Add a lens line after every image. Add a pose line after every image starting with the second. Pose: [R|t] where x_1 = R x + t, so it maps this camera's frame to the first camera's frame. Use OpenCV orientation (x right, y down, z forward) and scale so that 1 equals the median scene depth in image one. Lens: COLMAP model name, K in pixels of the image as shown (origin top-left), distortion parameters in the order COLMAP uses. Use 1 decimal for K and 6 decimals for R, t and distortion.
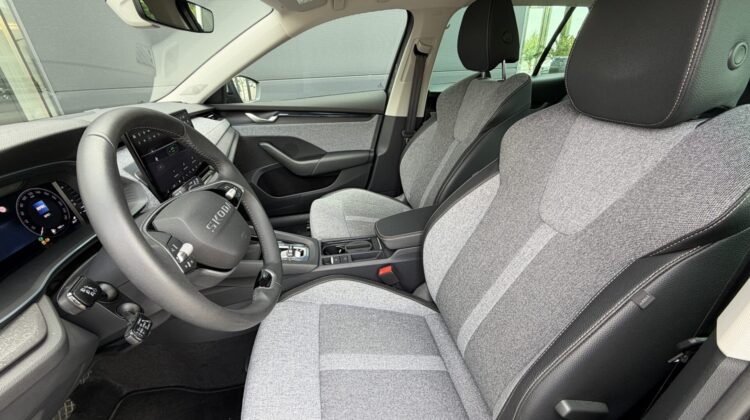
lens RADIAL K [[298.9, 0, 372.5], [0, 298.9, 207.3], [0, 0, 1]] dist [-0.001104, 0.000144]
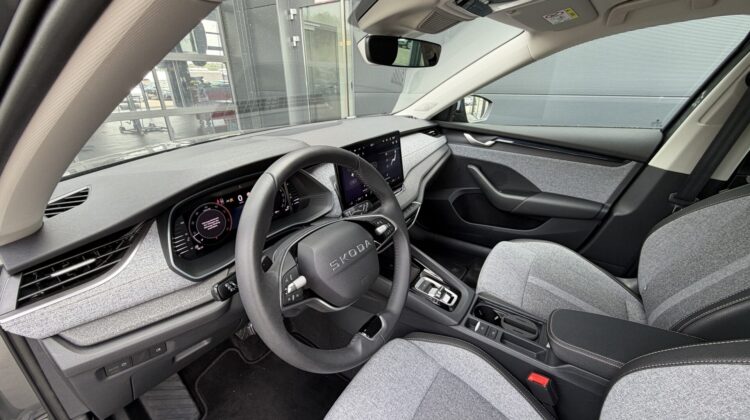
lens RADIAL K [[298.9, 0, 370.8], [0, 298.9, 208.4], [0, 0, 1]] dist [-0.001104, 0.000144]
pose [[0.717029, 0.308787, -0.624917, 0.049022], [-0.315550, 0.943193, 0.103993, -0.085446], [0.621529, 0.122627, 0.773734, 0.071191]]
